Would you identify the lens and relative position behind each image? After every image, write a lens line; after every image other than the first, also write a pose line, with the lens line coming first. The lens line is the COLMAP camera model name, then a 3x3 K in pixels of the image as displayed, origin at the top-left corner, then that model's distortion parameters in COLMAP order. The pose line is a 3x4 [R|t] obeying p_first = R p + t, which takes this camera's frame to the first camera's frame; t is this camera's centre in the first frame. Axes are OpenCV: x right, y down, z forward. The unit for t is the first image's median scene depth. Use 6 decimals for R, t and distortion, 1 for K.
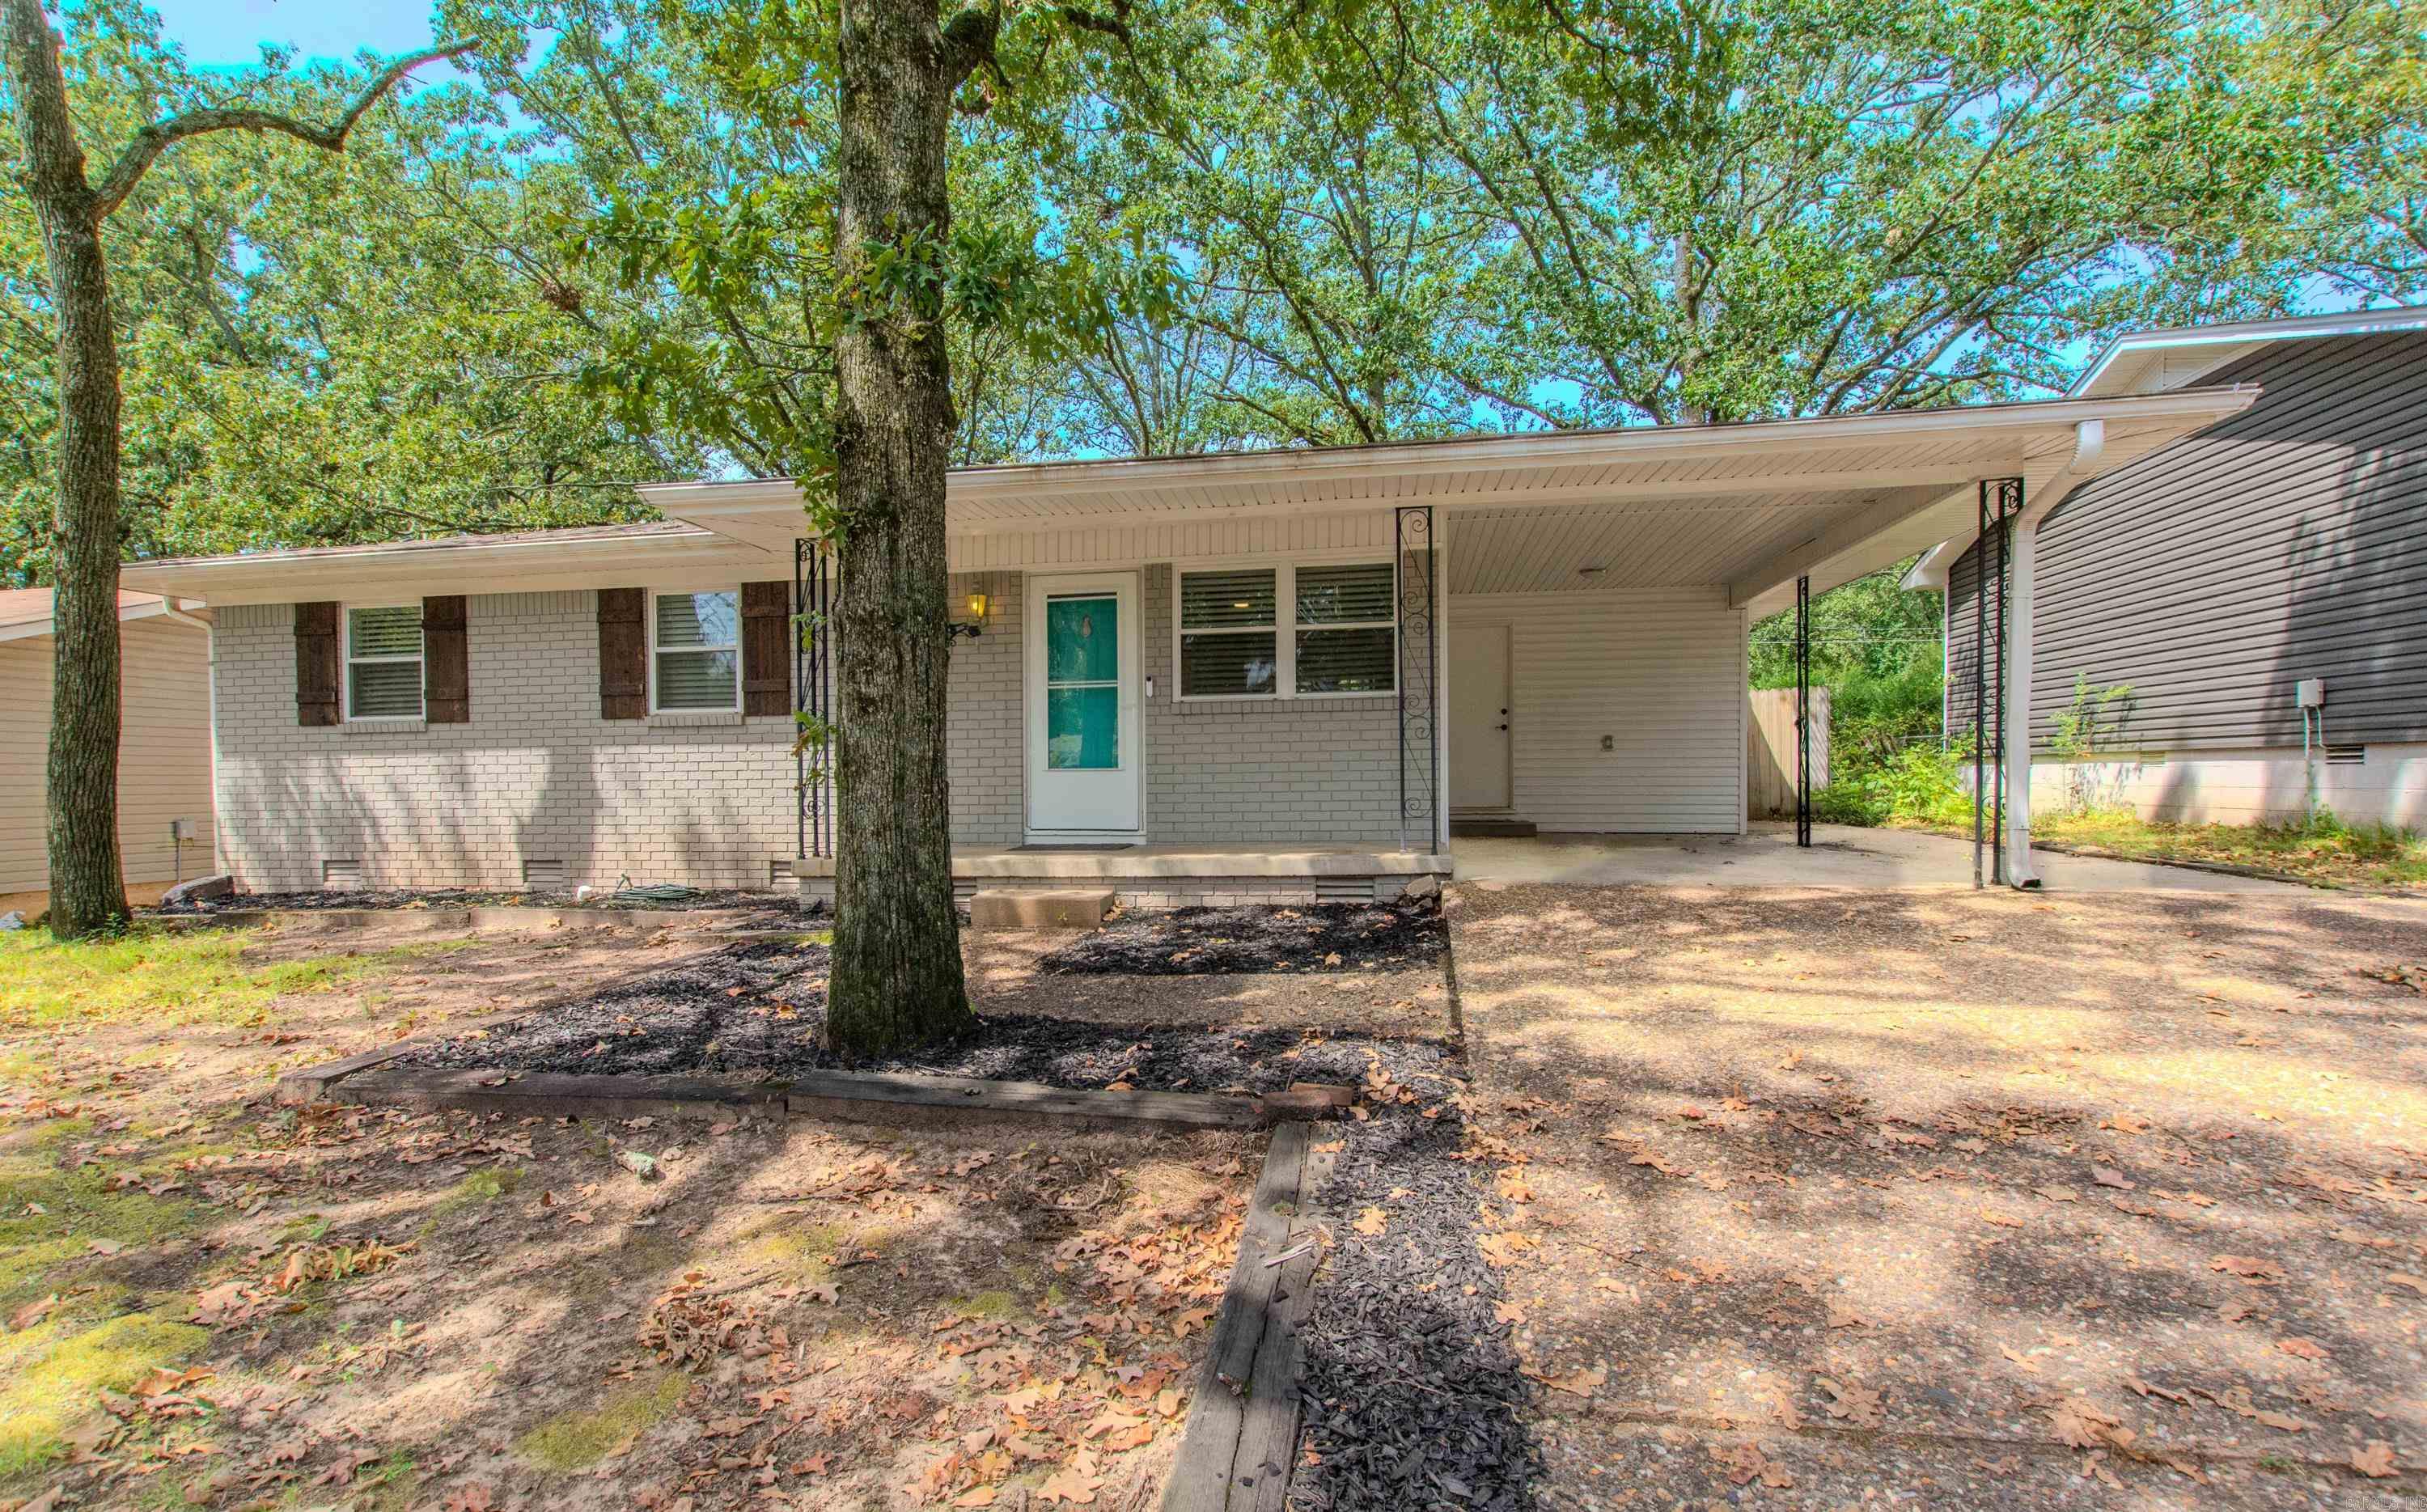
lens RADIAL K [[1068.3, 0, 1199.1], [0, 1068.3, 798.0], [0, 0, 1]] dist [-0.007822, 0.001348]
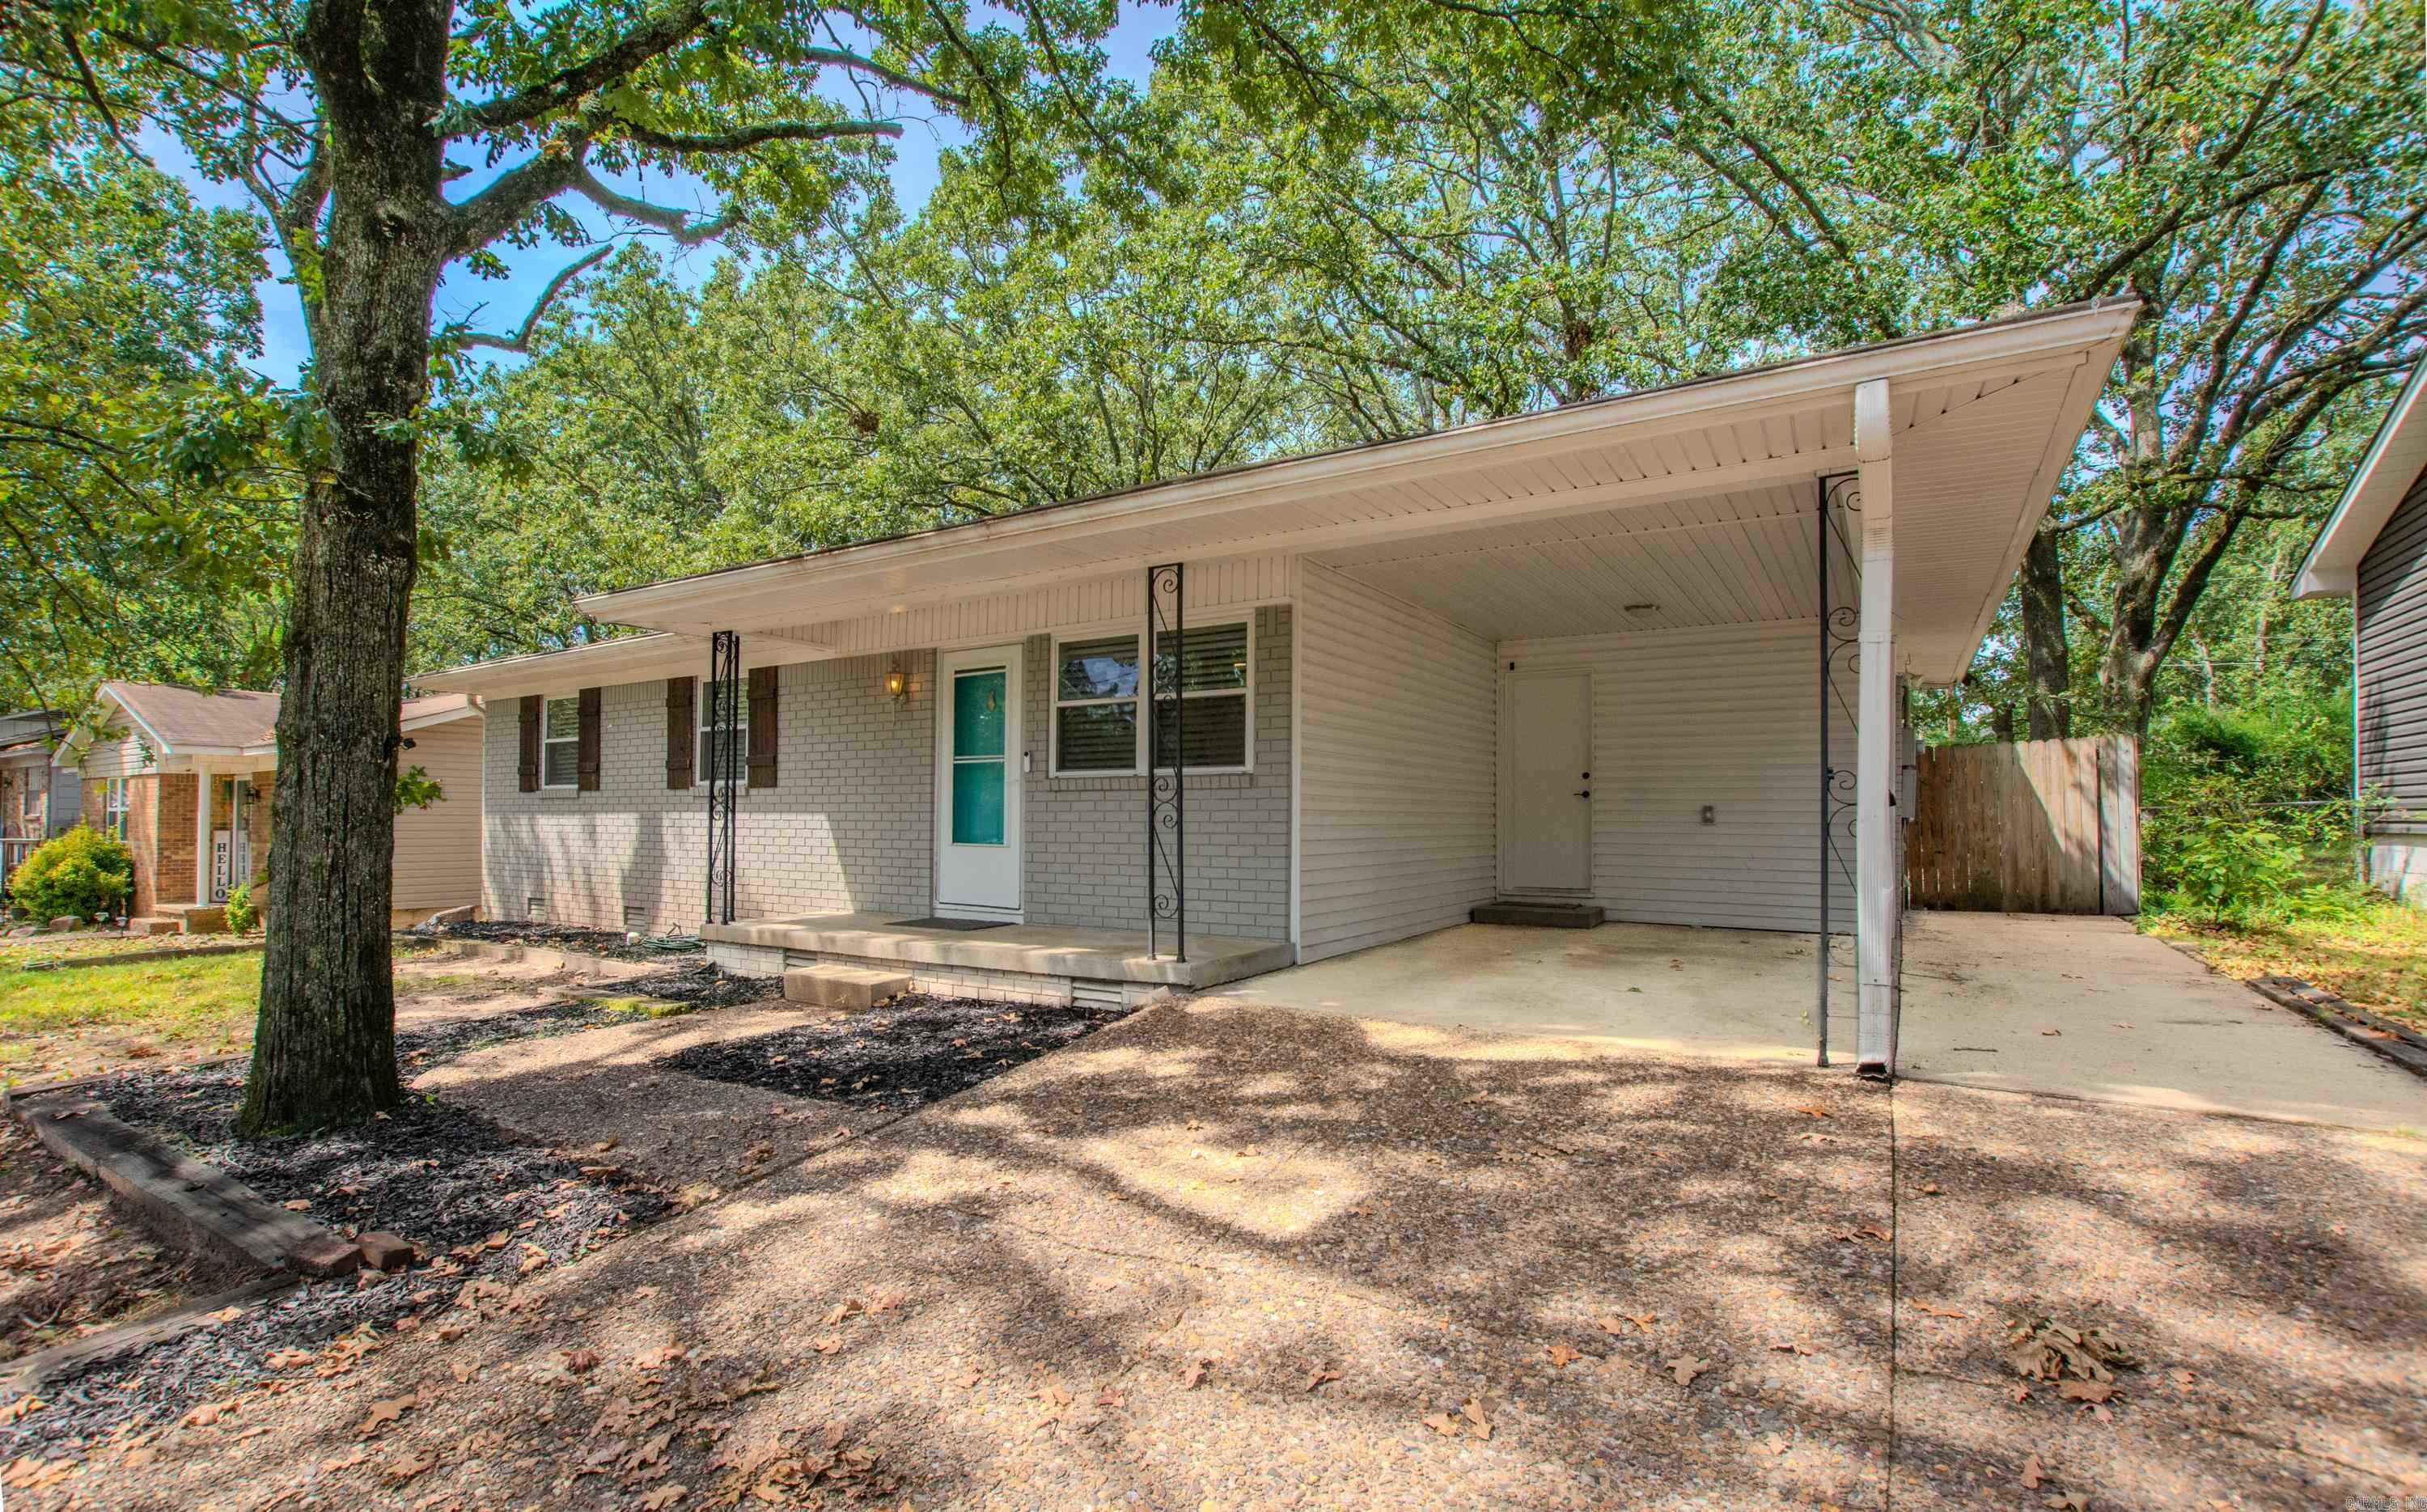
lens RADIAL K [[1068.3, 0, 1185.9], [0, 1068.3, 801.0], [0, 0, 1]] dist [-0.007822, 0.001348]
pose [[0.916471, 0.008535, -0.400011, 0.461942], [-0.022175, 0.999319, -0.029482, -0.042241], [0.399487, 0.035889, 0.916036, 0.168915]]
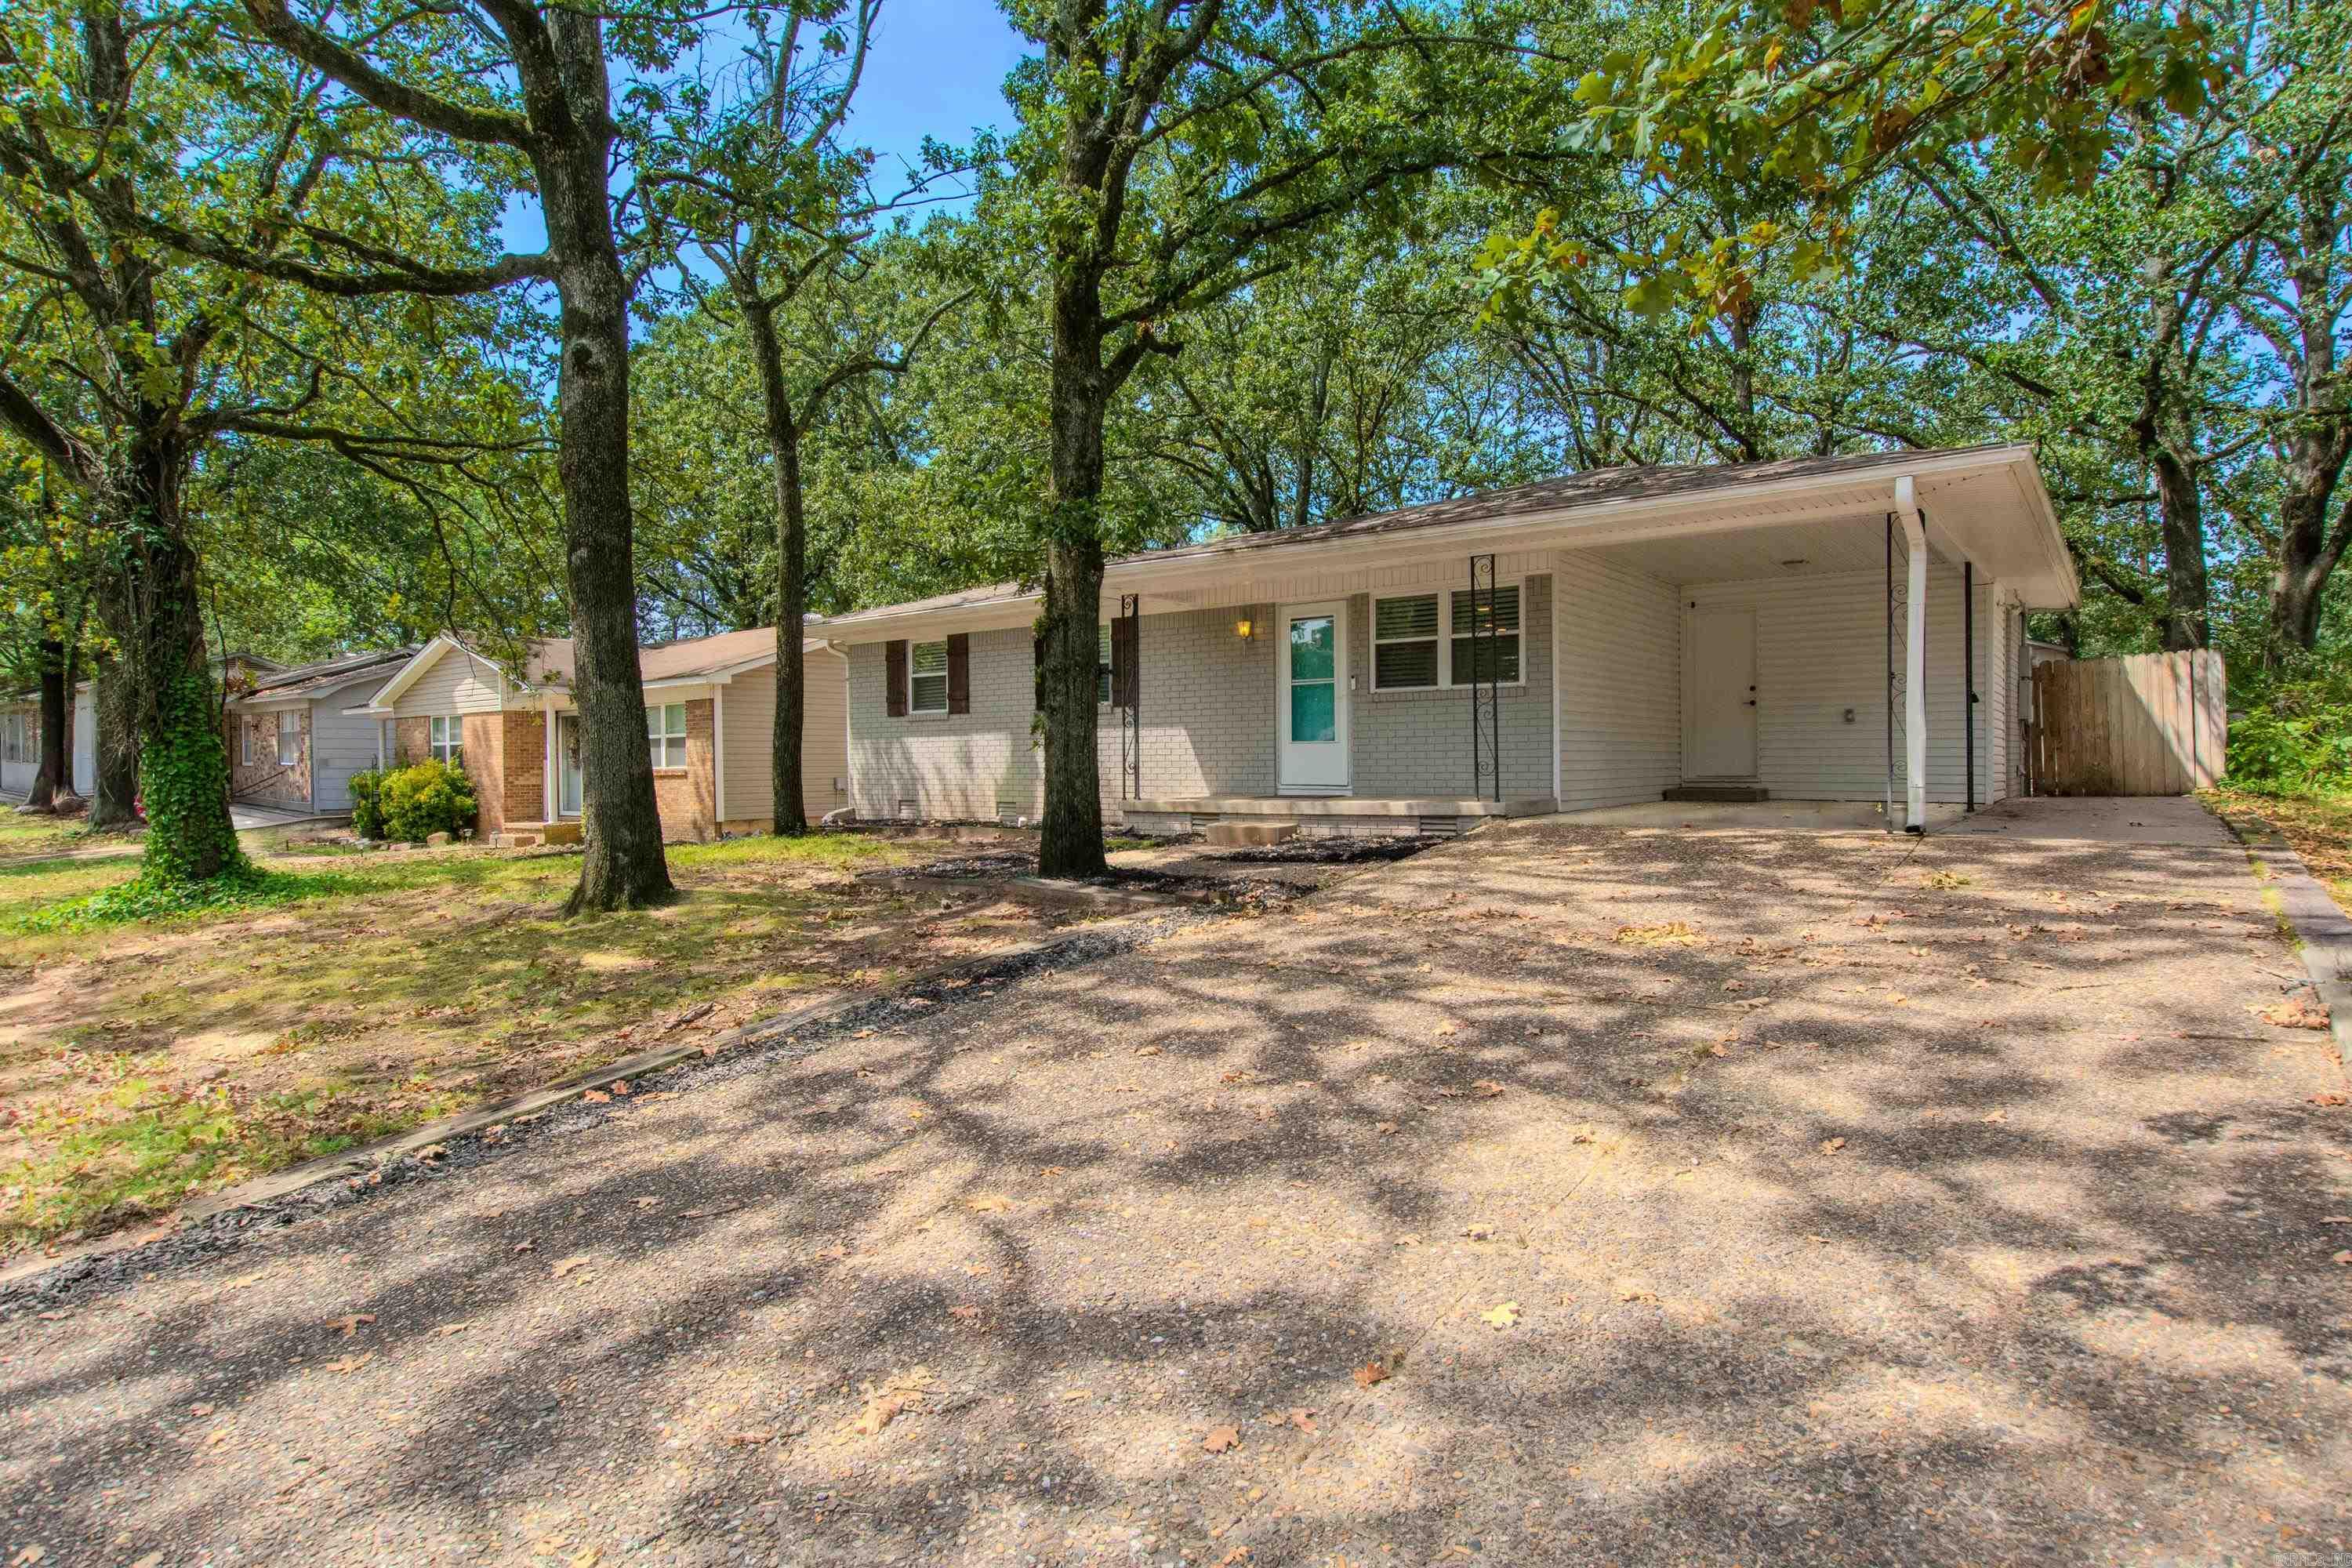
lens RADIAL K [[1191.4, 0, 1223.7], [0, 1191.4, 759.0], [0, 0, 1]] dist [0.022037, 0.001667]
pose [[0.892869, 0.003581, -0.450301, 0.490034], [-0.011156, 0.999837, -0.014170, 0.018334], [0.450177, 0.017675, 0.892764, -0.445551]]
